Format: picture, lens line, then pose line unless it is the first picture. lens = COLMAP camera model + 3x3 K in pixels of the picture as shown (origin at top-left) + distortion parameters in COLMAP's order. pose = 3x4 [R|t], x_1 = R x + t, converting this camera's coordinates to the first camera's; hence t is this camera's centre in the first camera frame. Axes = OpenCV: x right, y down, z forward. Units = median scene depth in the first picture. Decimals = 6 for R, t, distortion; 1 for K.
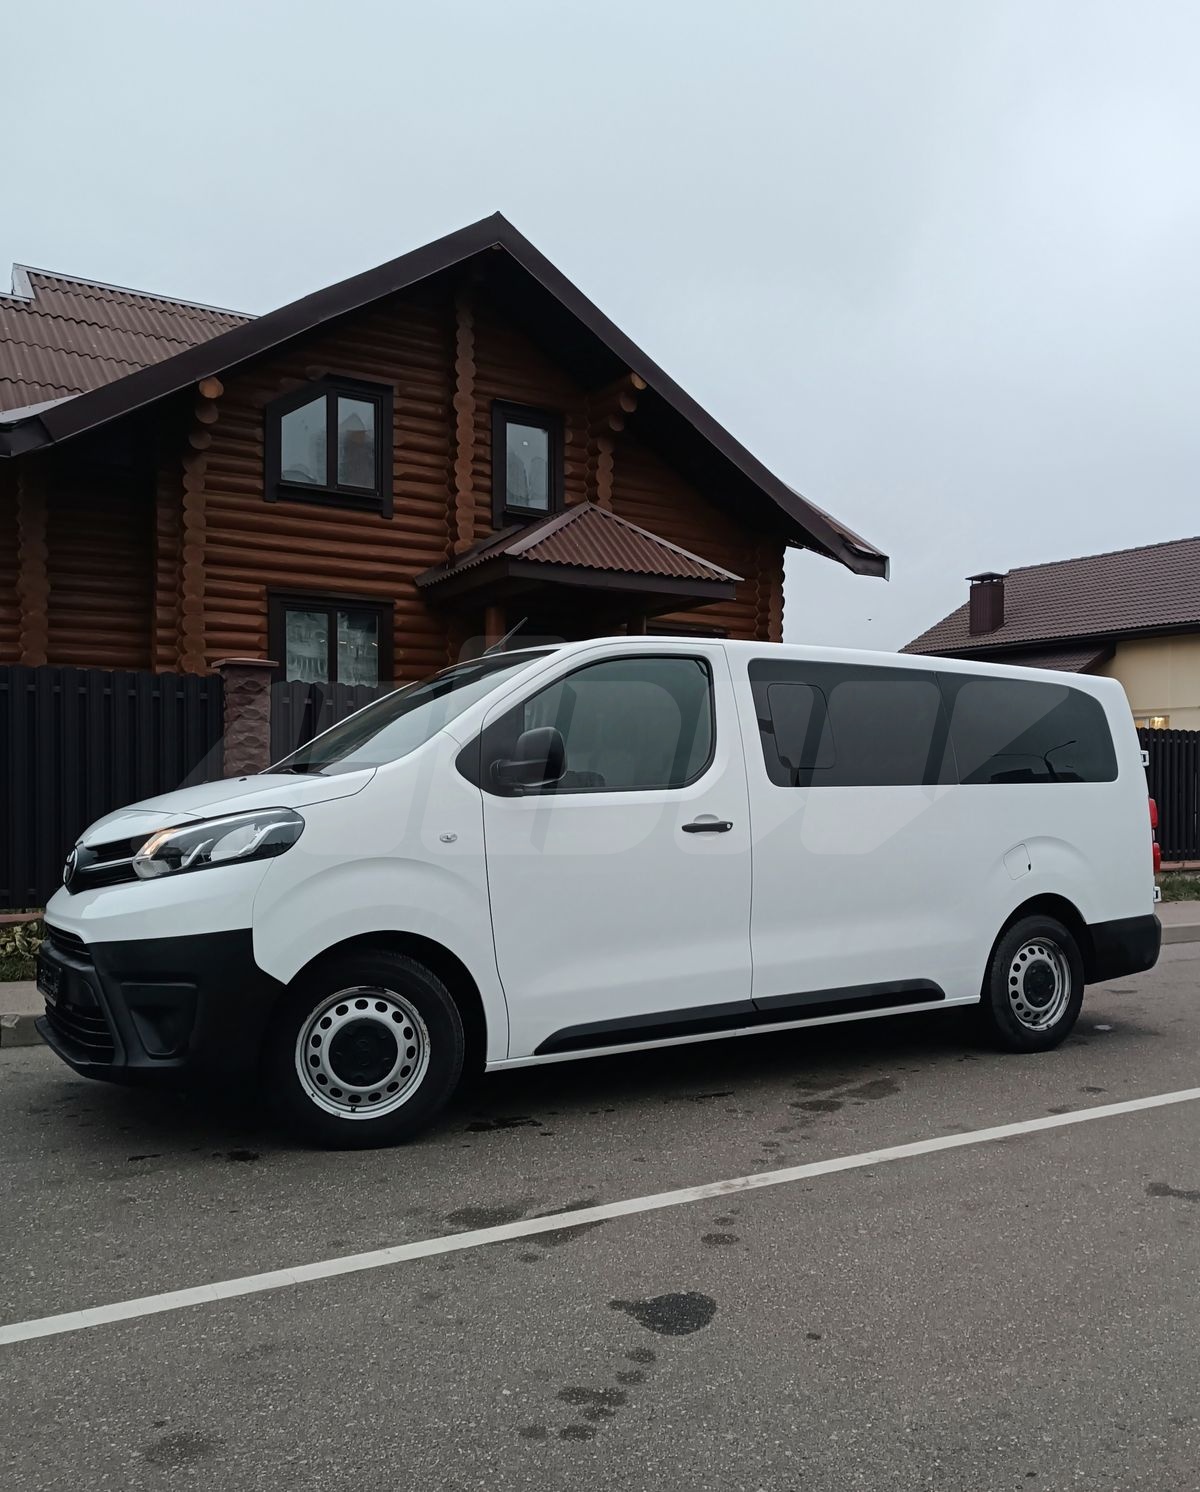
lens RADIAL K [[1223.9, 0, 660.0], [0, 1223.9, 813.9], [0, 0, 1]] dist [0.037496, -0.045045]
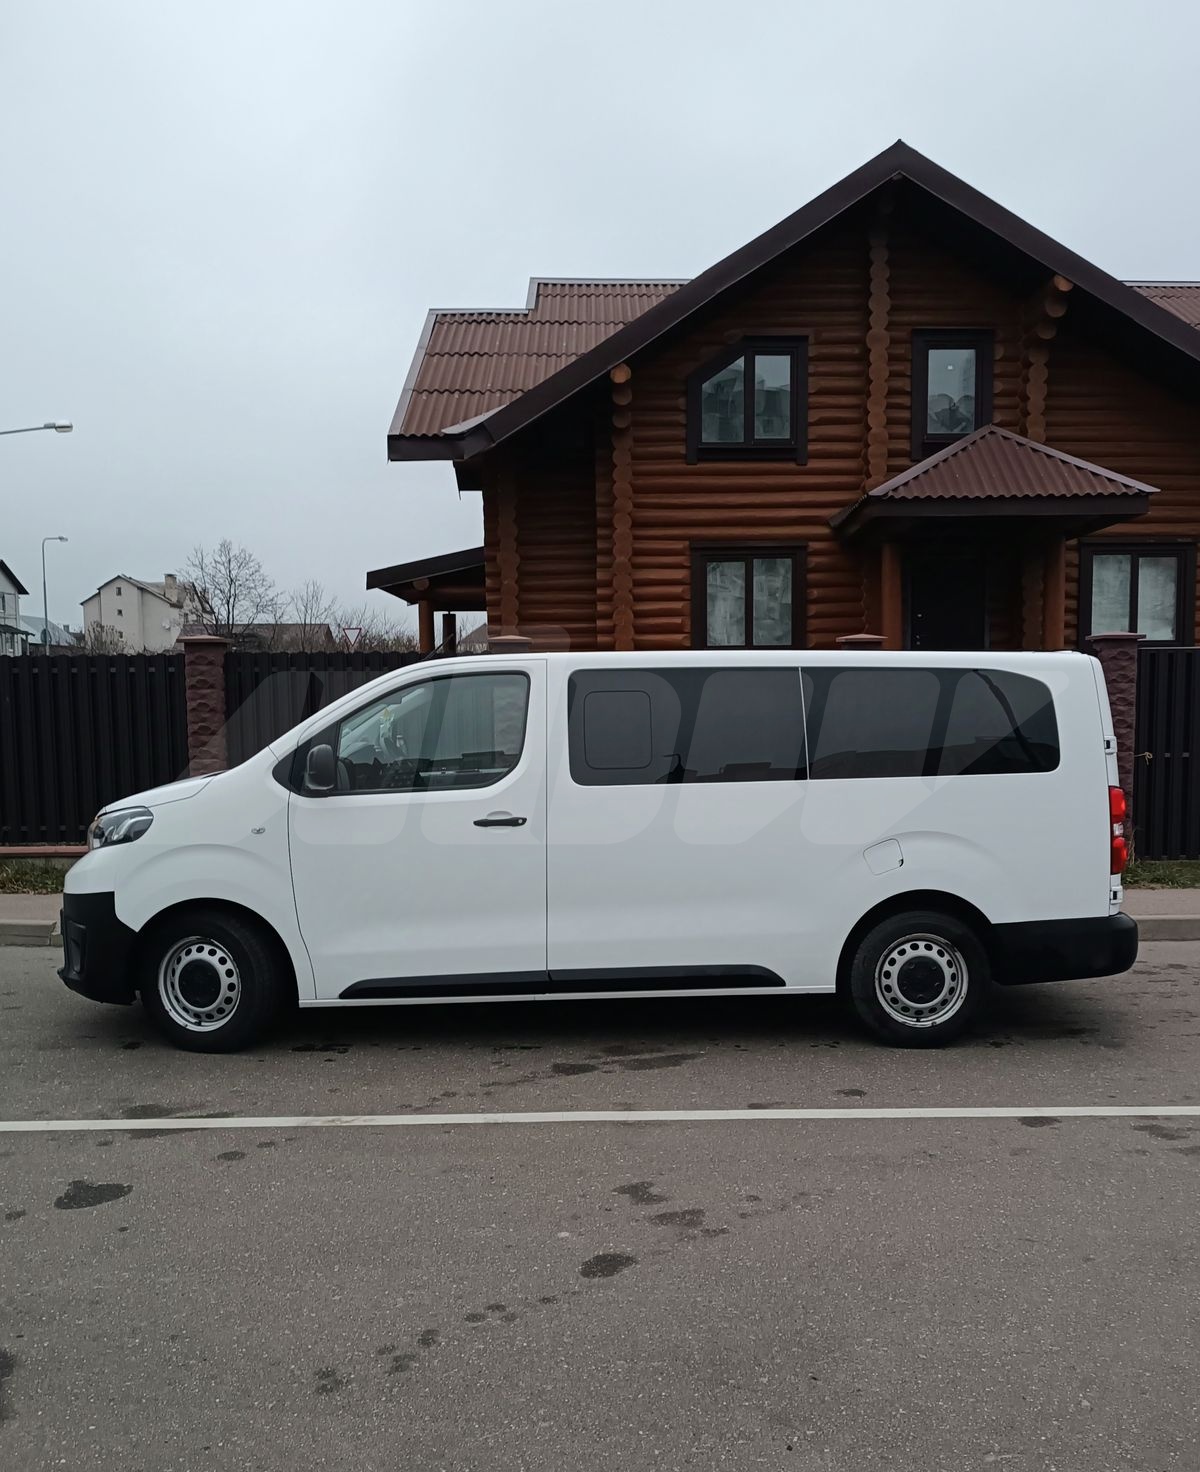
lens RADIAL K [[1207.0, 0, 648.2], [0, 1207.0, 807.0], [0, 0, 1]] dist [0.035980, -0.042939]
pose [[0.860988, 0.035095, -0.507413, 0.617550], [0.002184, 0.997352, 0.072688, -0.071888], [0.508621, -0.063692, 0.858632, 0.067882]]
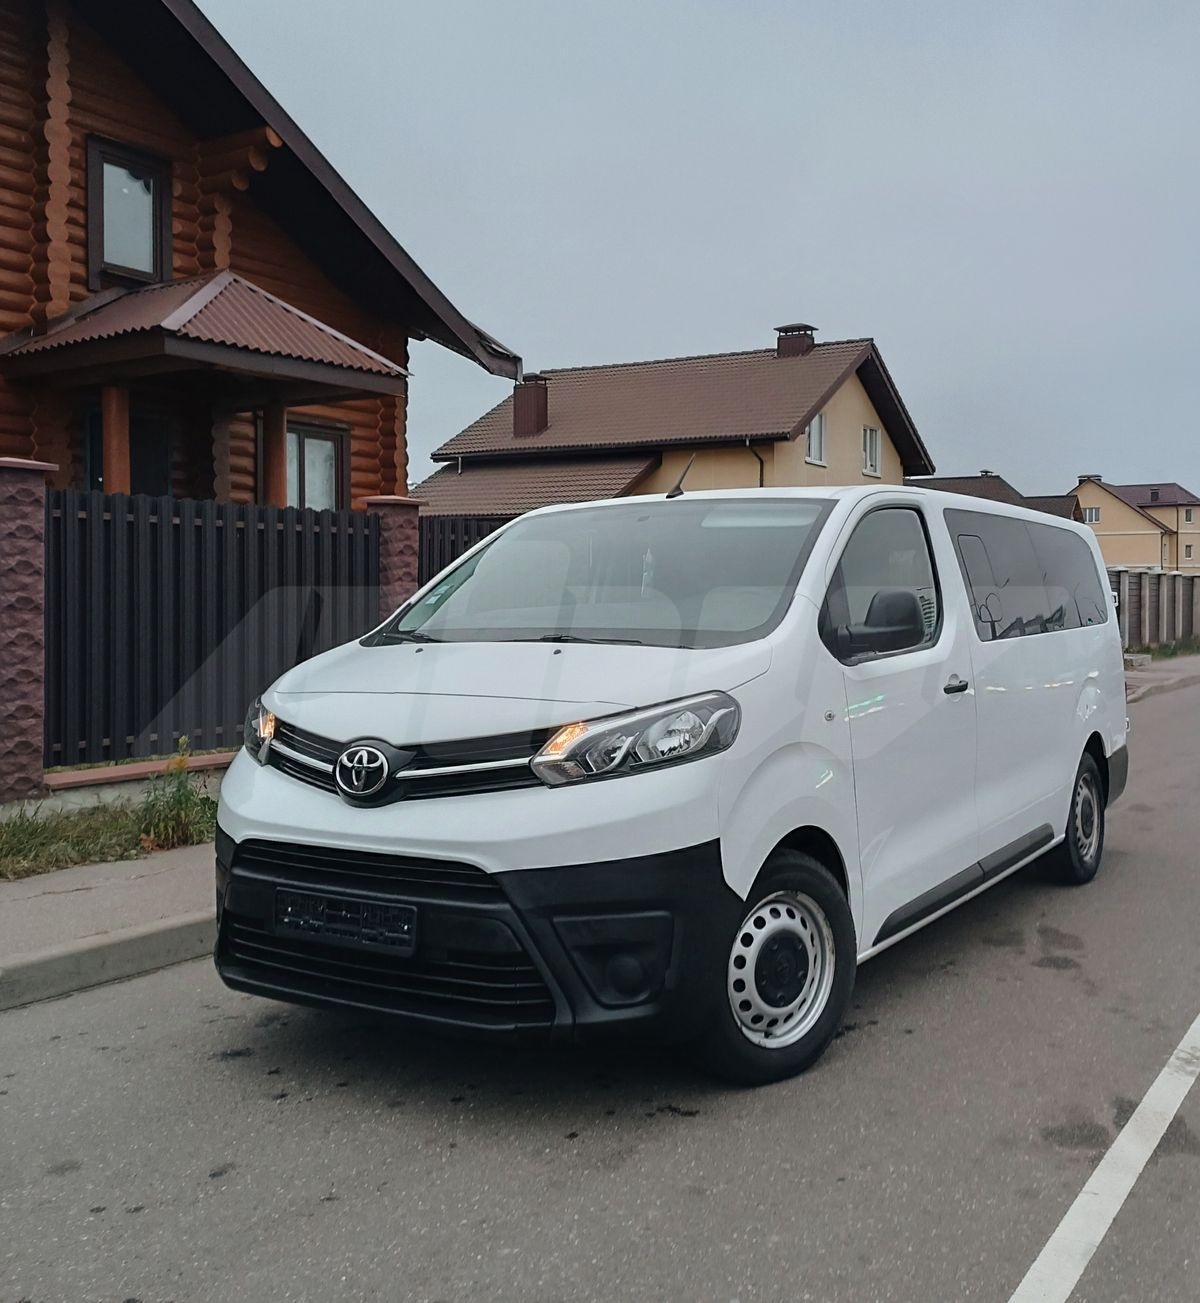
lens RADIAL K [[1308.7, 0, 675.2], [0, 1308.7, 607.2], [0, 0, 1]] dist [0.018430, 0.000000]
pose [[0.907206, -0.007719, 0.420617, -0.489781], [0.010654, 0.999933, -0.004629, -0.040625], [-0.420553, 0.008681, 0.907227, 0.131904]]
